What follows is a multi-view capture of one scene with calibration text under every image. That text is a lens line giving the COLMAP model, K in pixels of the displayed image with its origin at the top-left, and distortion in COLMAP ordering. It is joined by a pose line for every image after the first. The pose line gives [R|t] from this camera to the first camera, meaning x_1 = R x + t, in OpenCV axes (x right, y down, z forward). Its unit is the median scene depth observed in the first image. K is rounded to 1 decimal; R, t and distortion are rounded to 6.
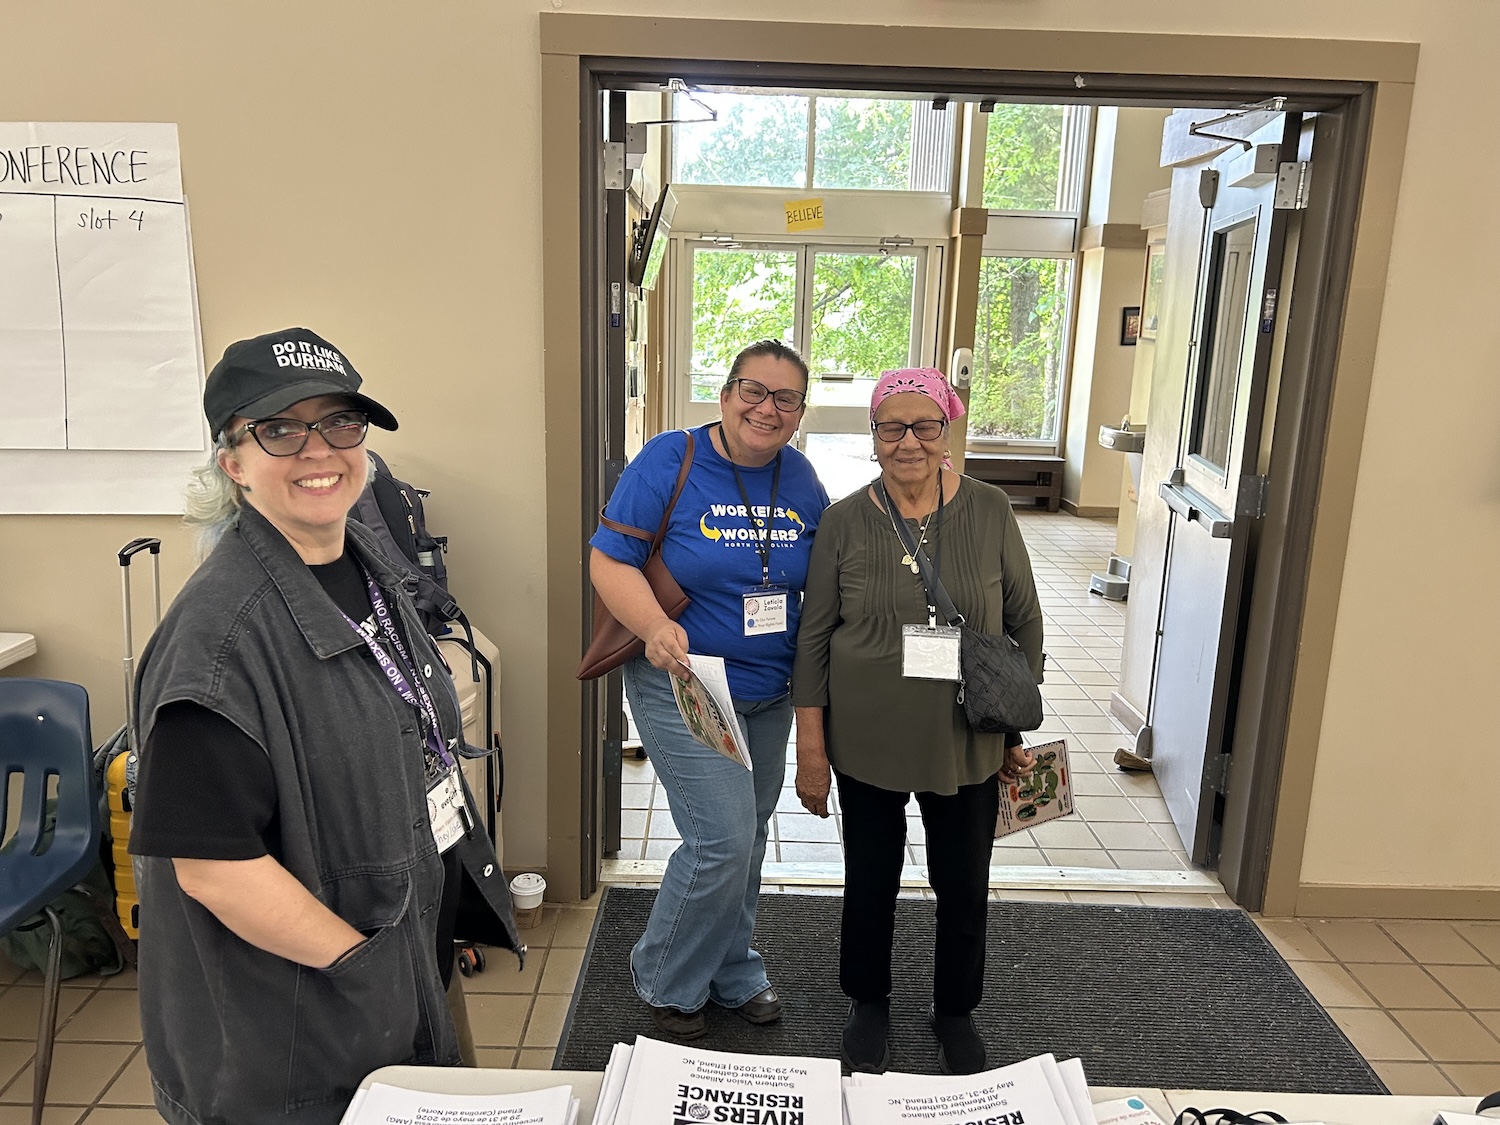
lens RADIAL K [[1142.1, 0, 749.6], [0, 1142.1, 564.0], [0, 0, 1]] dist [0.001760, -0.012898]
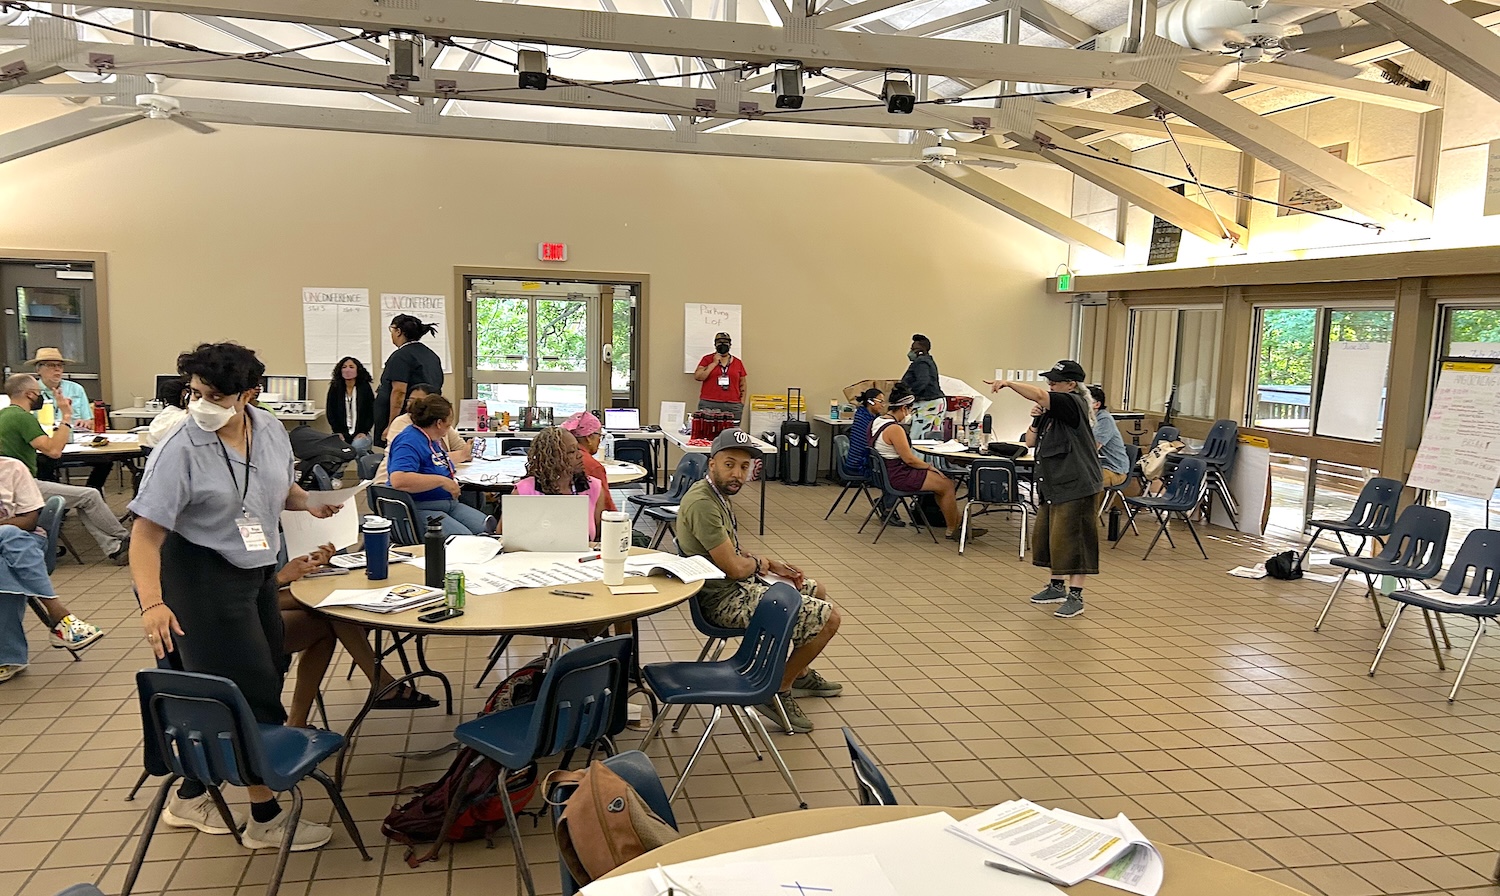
lens RADIAL K [[1125.4, 0, 751.6], [0, 1125.4, 444.0], [0, 0, 1]] dist [0.055806, 0.002168]
pose [[0.978348, -0.018035, 0.206178, 0.010487], [0.039677, 0.994062, -0.101324, 0.221647], [-0.203126, 0.107310, 0.973254, -1.085841]]
